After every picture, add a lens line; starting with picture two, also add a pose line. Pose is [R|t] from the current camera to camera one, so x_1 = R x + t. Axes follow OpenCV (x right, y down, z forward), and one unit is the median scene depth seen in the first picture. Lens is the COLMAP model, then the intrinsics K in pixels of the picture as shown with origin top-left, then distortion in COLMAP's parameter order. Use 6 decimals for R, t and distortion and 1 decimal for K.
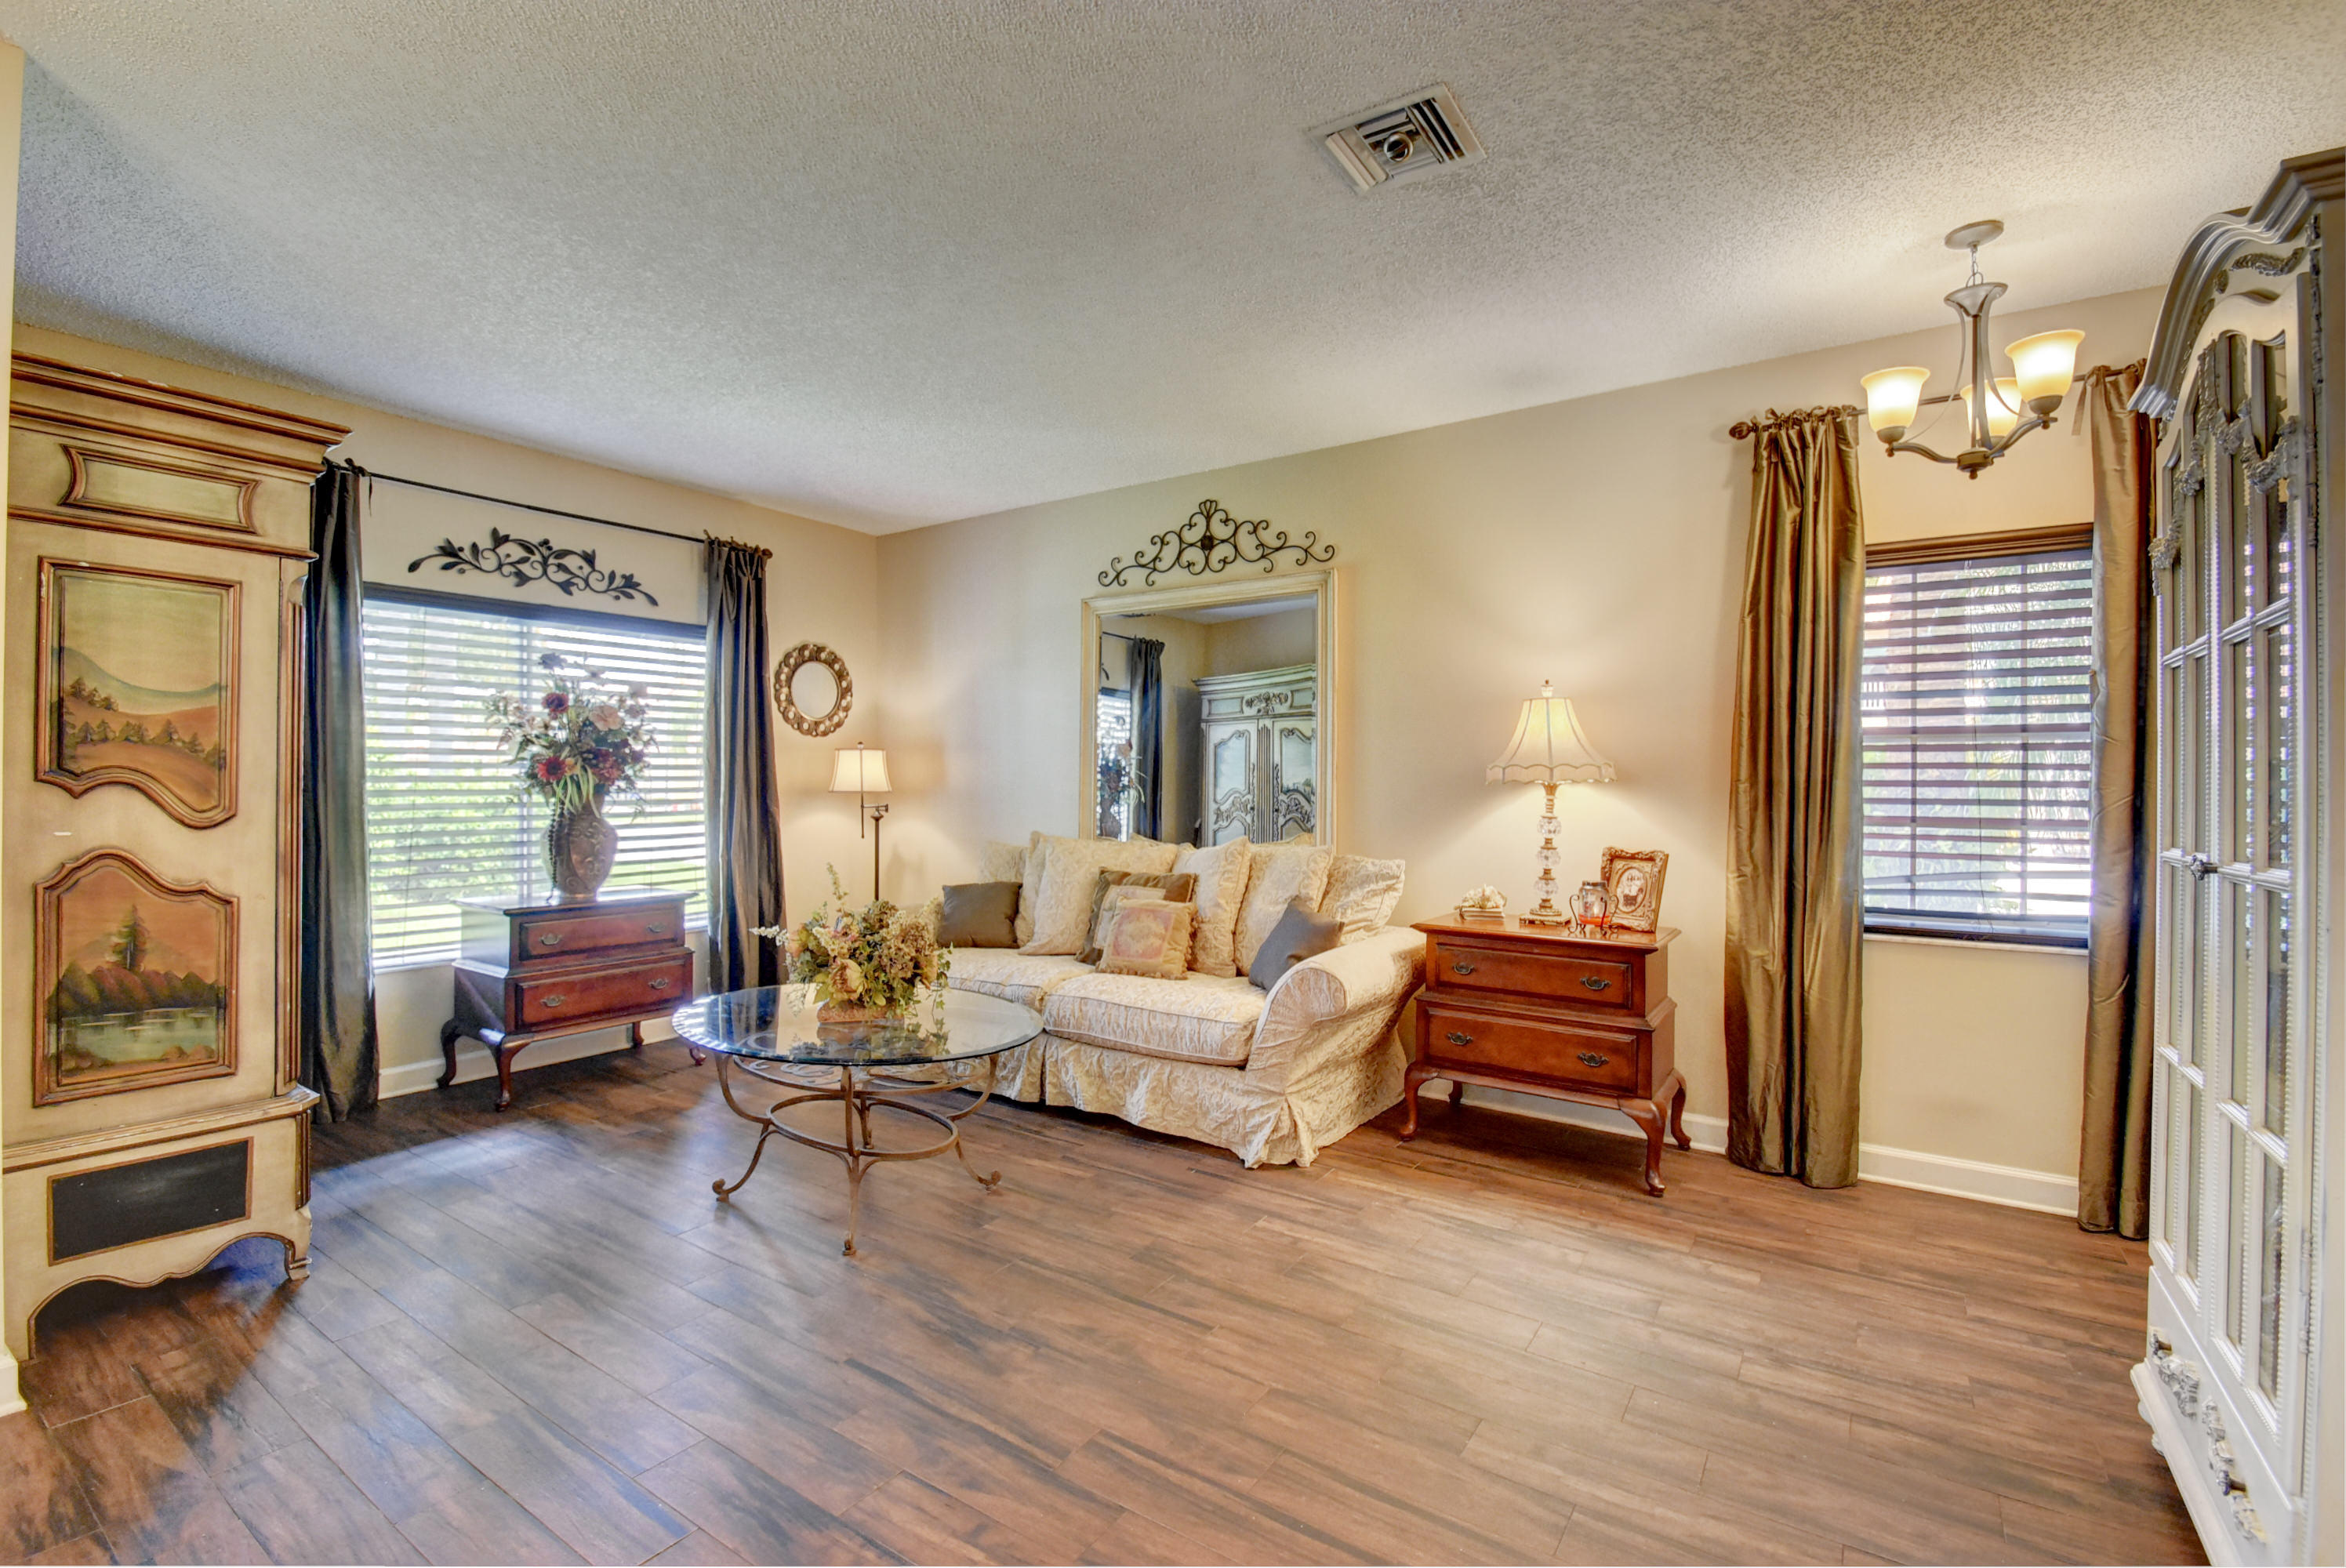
lens RADIAL K [[1031.6, 0, 1166.7], [0, 1031.6, 779.6], [0, 0, 1]] dist [-0.003607, -0.005114]
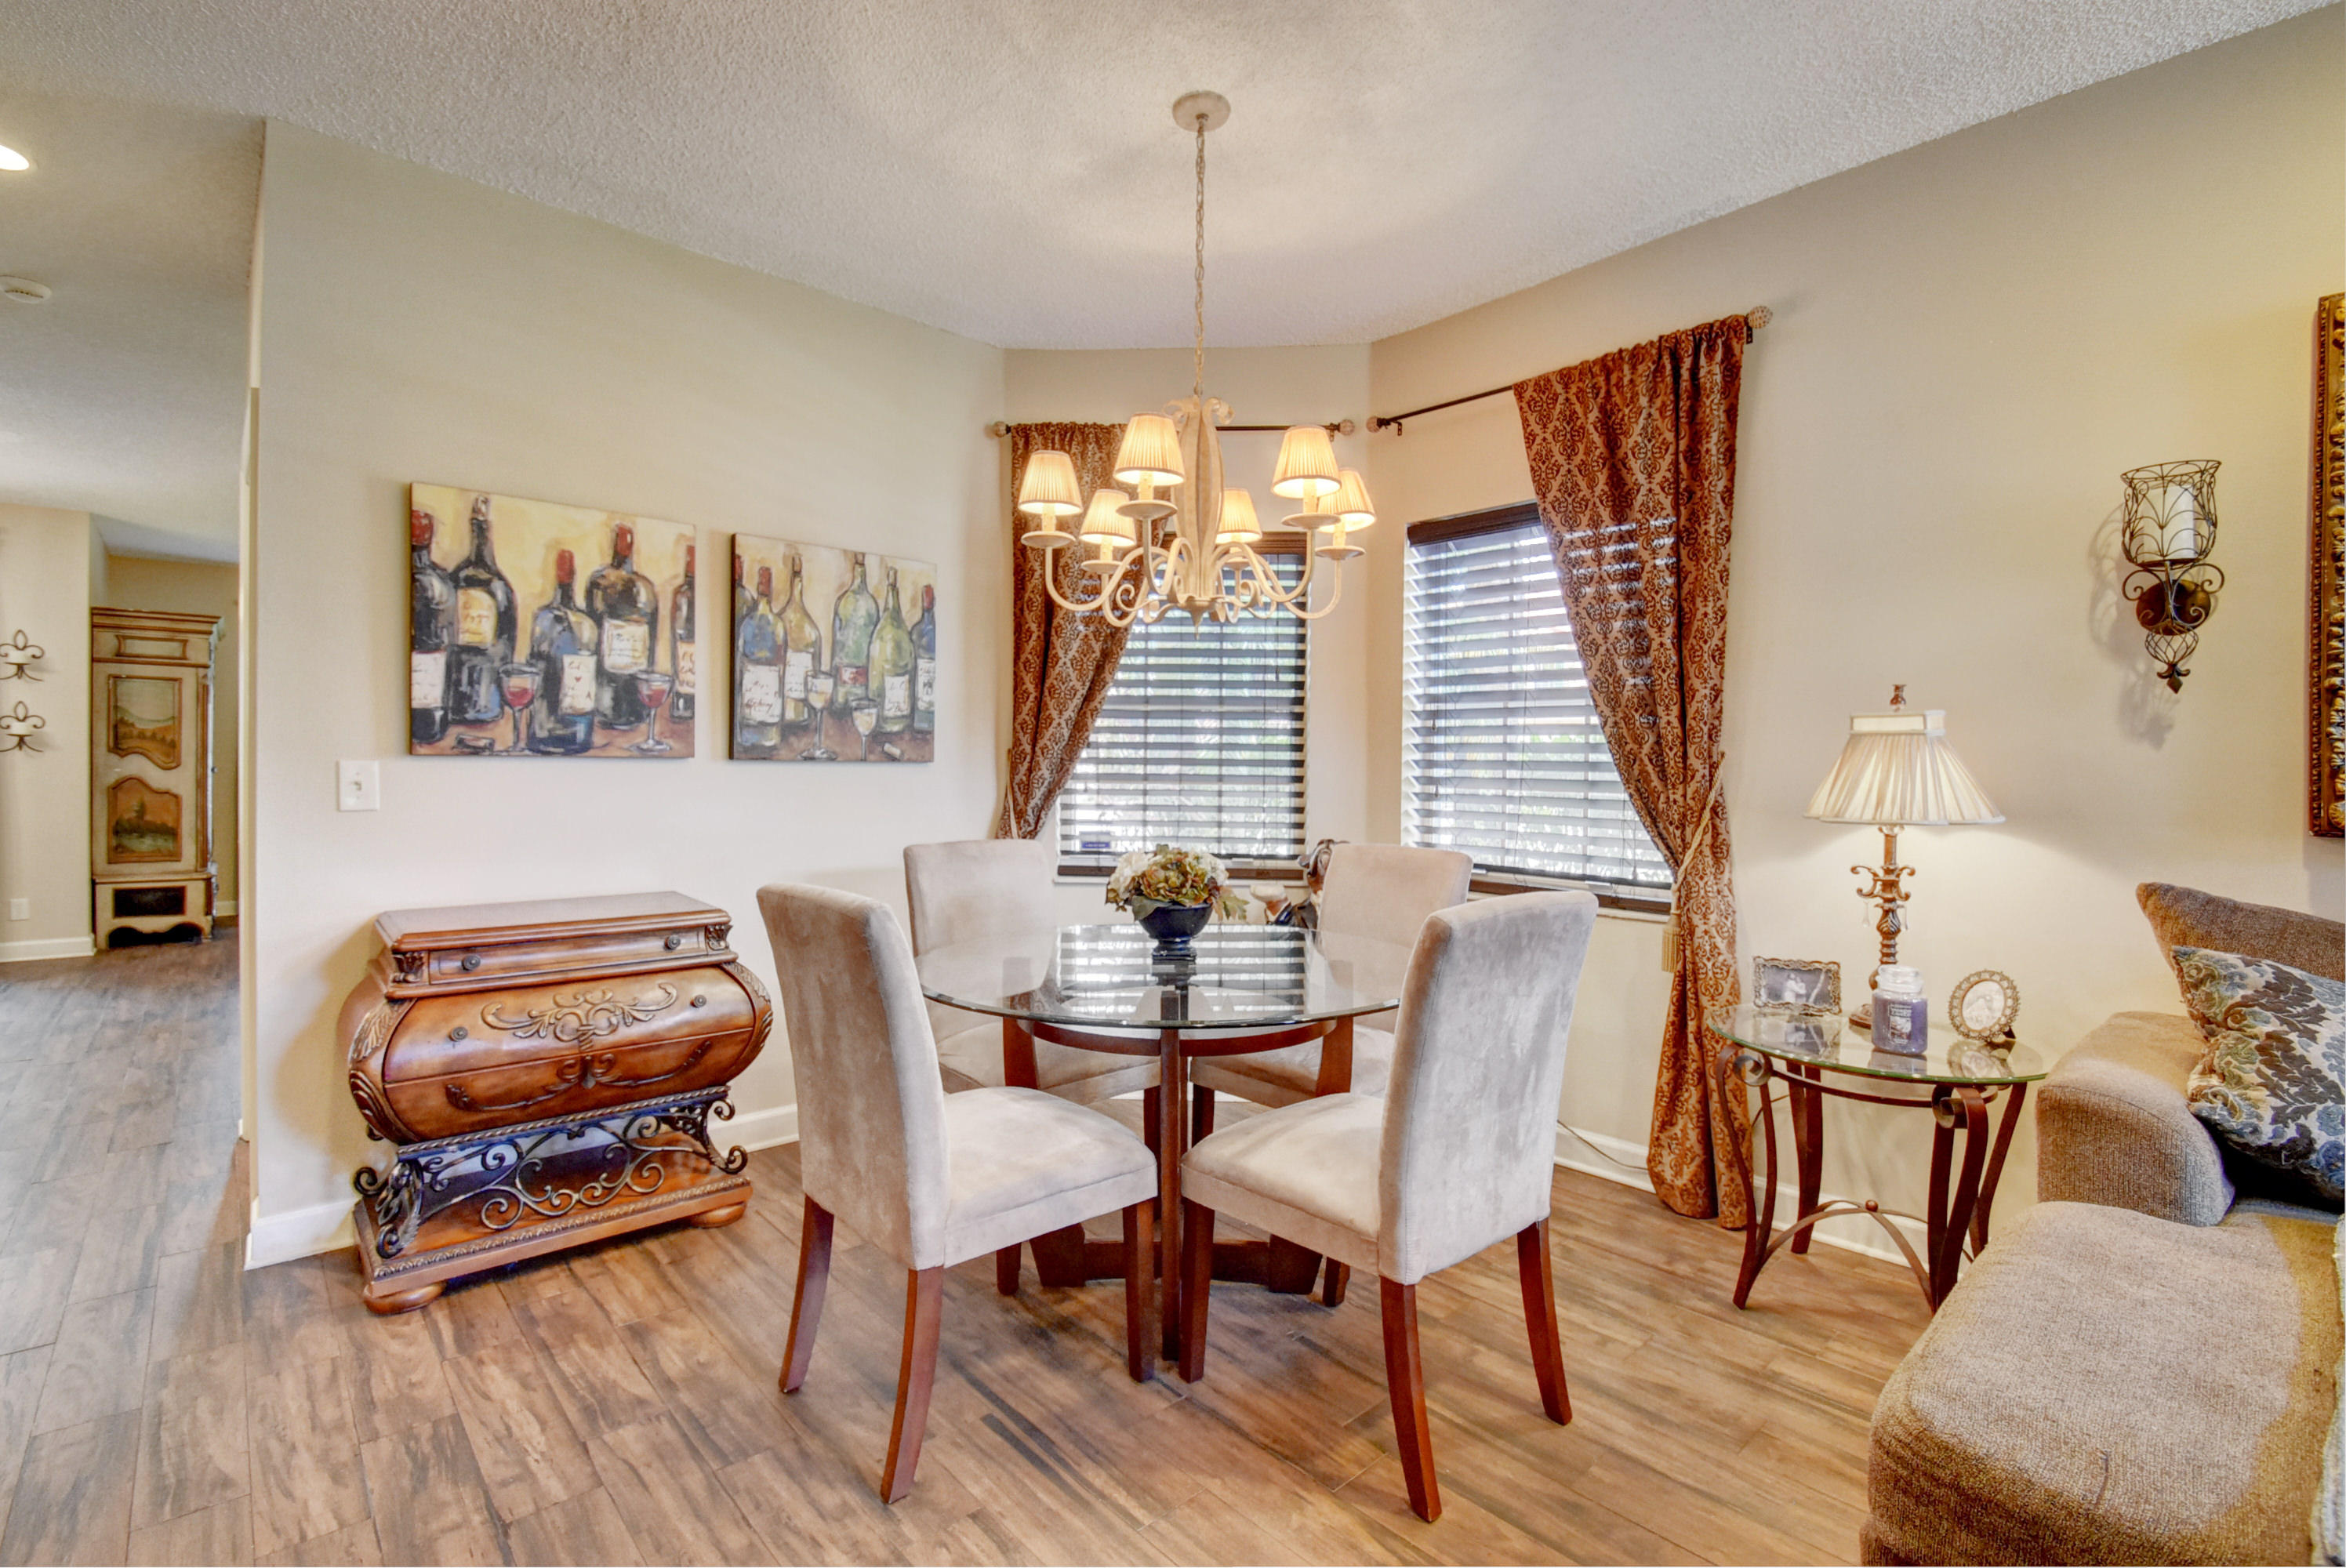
lens RADIAL K [[1031.6, 0, 1133.3], [0, 1031.6, 777.7], [0, 0, 1]] dist [-0.003607, -0.005114]
pose [[0.971902, 0.008738, -0.235222, 1.234298], [-0.005582, 0.999885, 0.014080, 0.009273], [0.235318, -0.012372, 0.971840, -0.586570]]
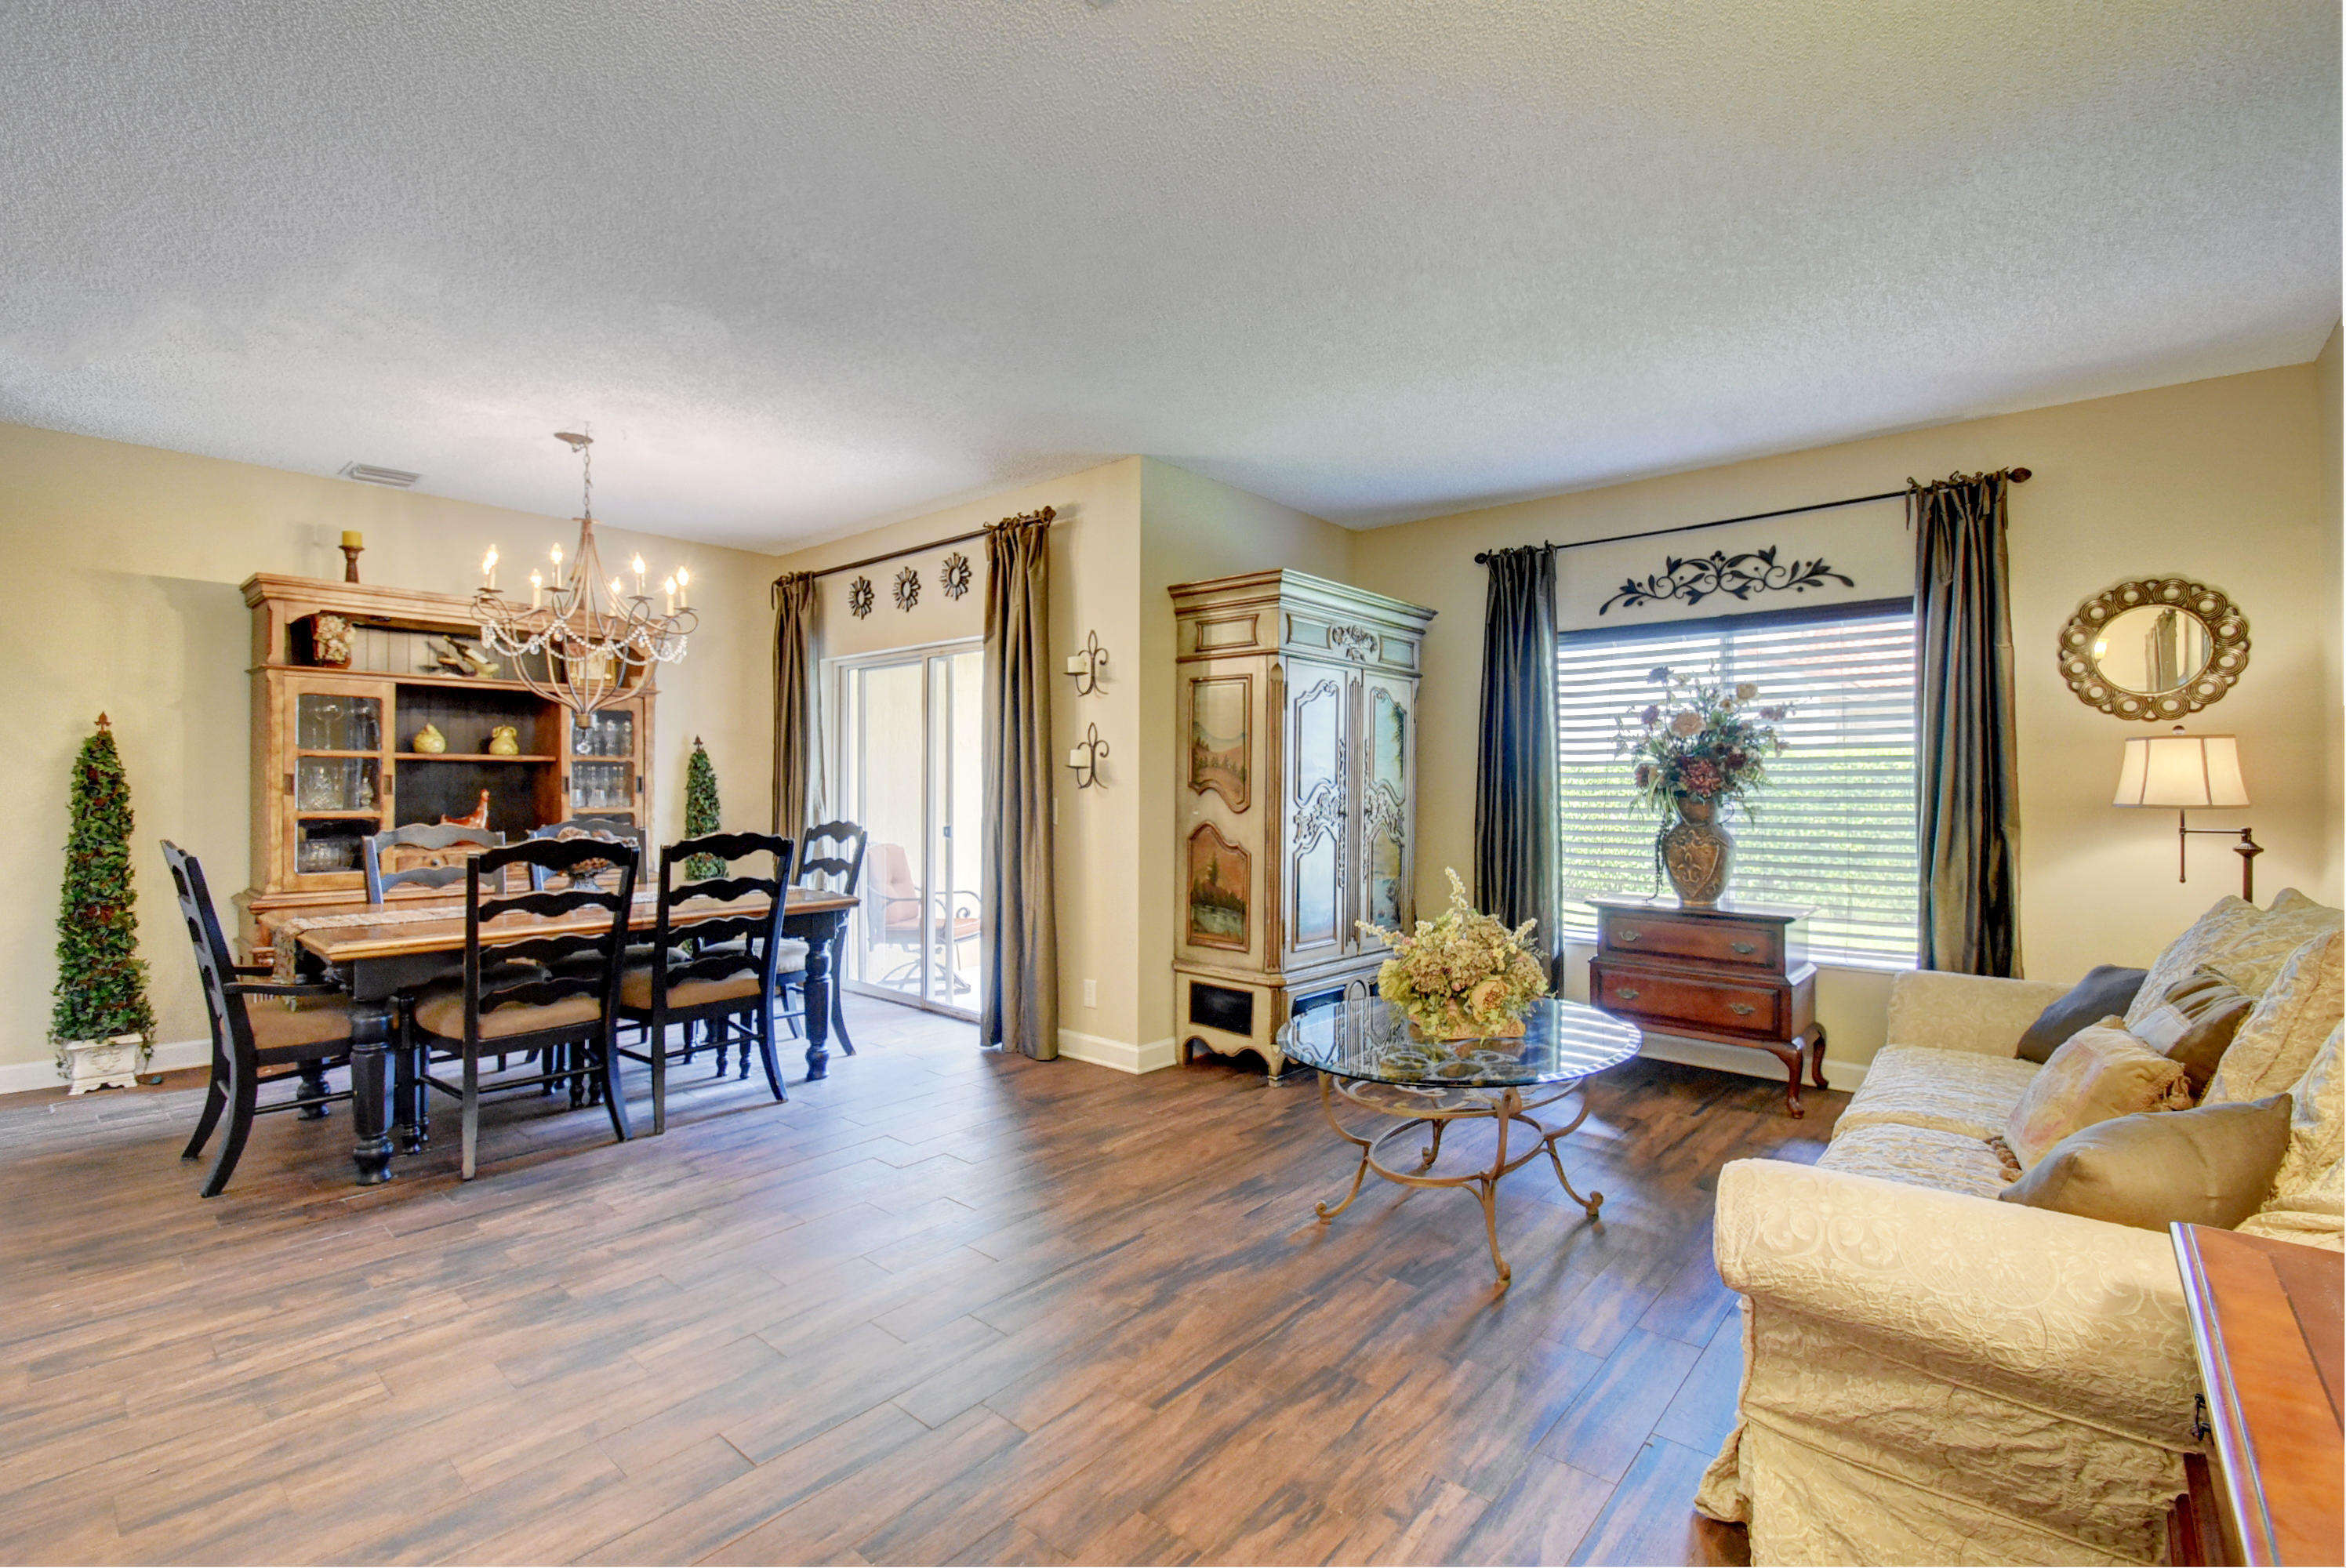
lens RADIAL K [[1031.6, 0, 1163.6], [0, 1031.6, 786.2], [0, 0, 1]] dist [-0.003607, -0.005114]
pose [[-0.121724, -0.008780, -0.992525, 0.497611], [-0.001956, 0.999961, -0.008606, 0.008905], [0.992562, 0.000893, -0.121736, 0.611356]]
